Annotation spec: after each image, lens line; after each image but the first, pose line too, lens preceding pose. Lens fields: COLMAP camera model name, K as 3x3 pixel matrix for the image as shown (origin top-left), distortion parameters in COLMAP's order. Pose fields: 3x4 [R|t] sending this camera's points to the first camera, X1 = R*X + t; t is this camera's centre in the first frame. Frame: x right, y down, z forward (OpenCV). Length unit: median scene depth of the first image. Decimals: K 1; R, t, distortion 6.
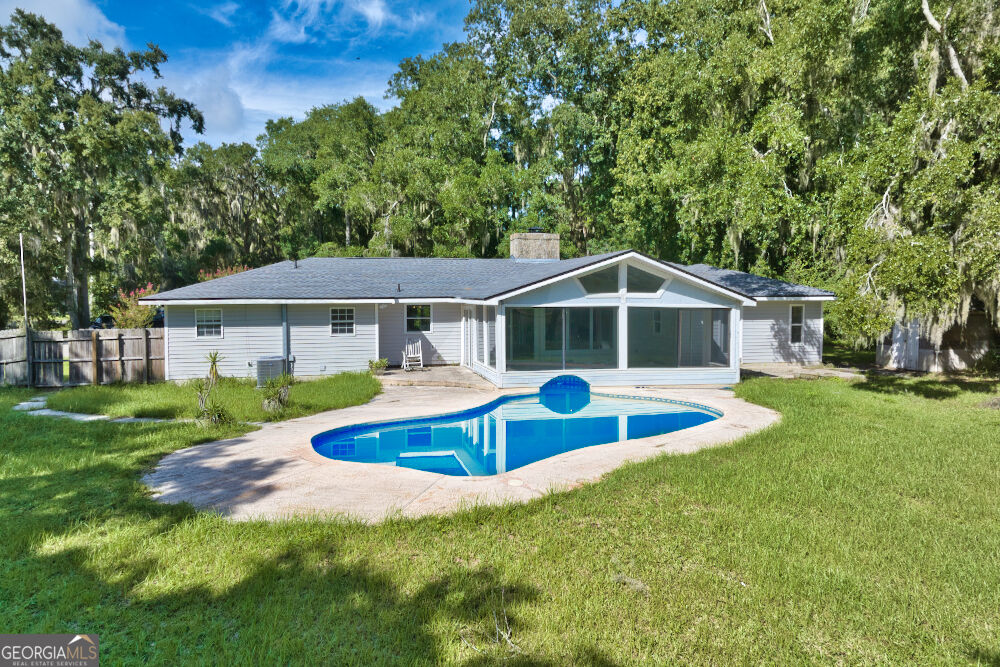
lens RADIAL K [[764.1, 0, 500.0], [0, 764.1, 333.5], [0, 0, 1]] dist [0.060262, 0.001435]
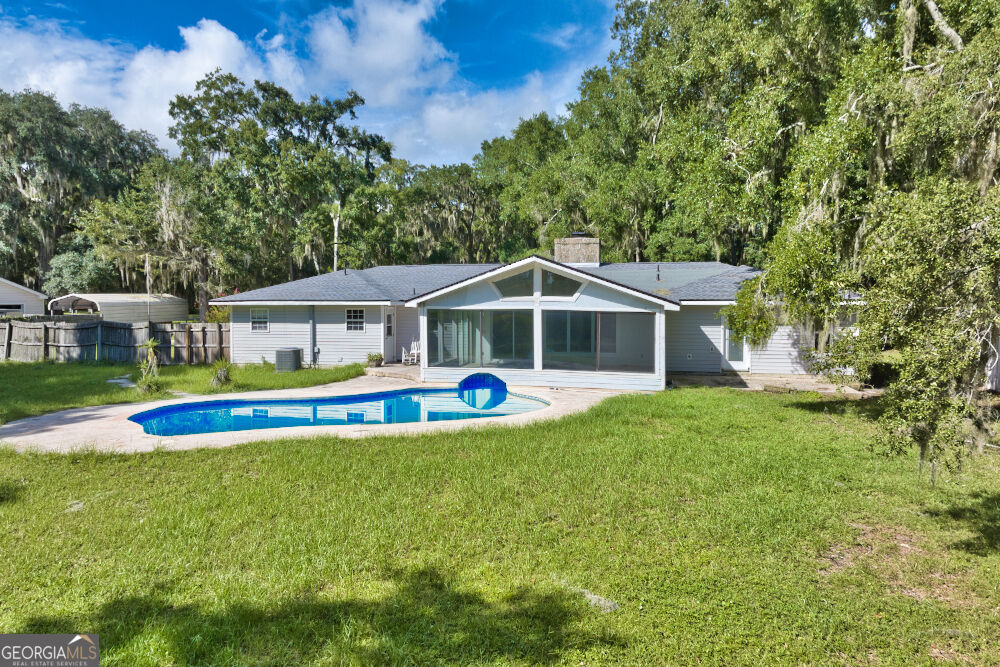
lens RADIAL K [[764.1, 0, 500.0], [0, 764.1, 333.5], [0, 0, 1]] dist [0.060262, 0.001435]
pose [[0.894545, 0.023479, -0.446362, 0.542075], [-0.025143, 0.999681, 0.002196, -0.003746], [0.446271, 0.009259, 0.894850, 0.053076]]
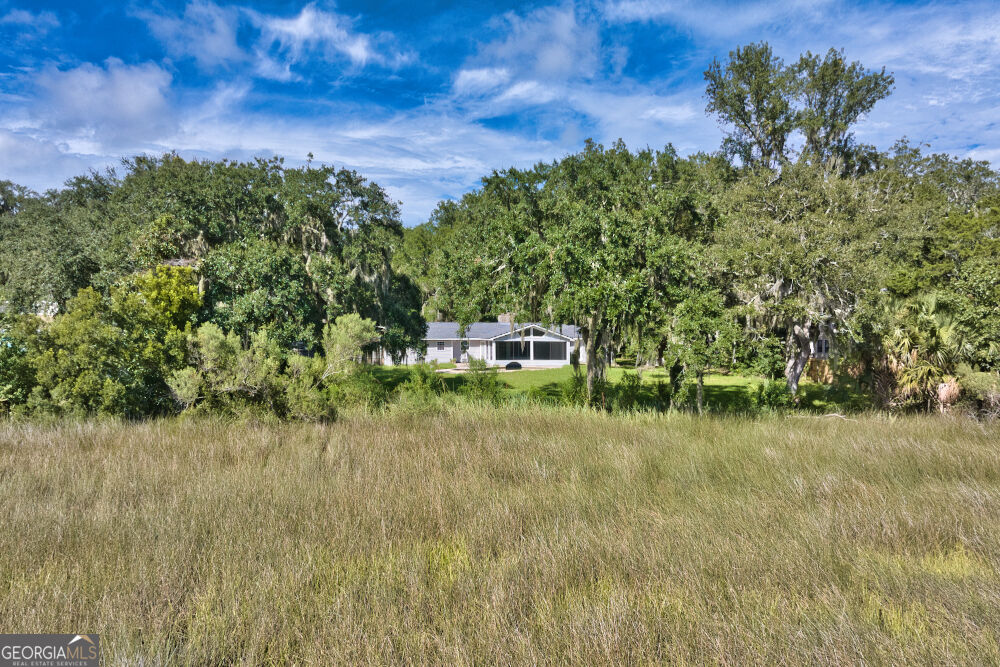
lens RADIAL K [[764.1, 0, 500.0], [0, 764.1, 333.5], [0, 0, 1]] dist [0.060262, 0.001435]
pose [[0.999749, -0.003656, 0.022093, -0.043031], [0.004605, 0.999063, -0.043044, 0.068460], [-0.021915, 0.043135, 0.998829, -2.098665]]
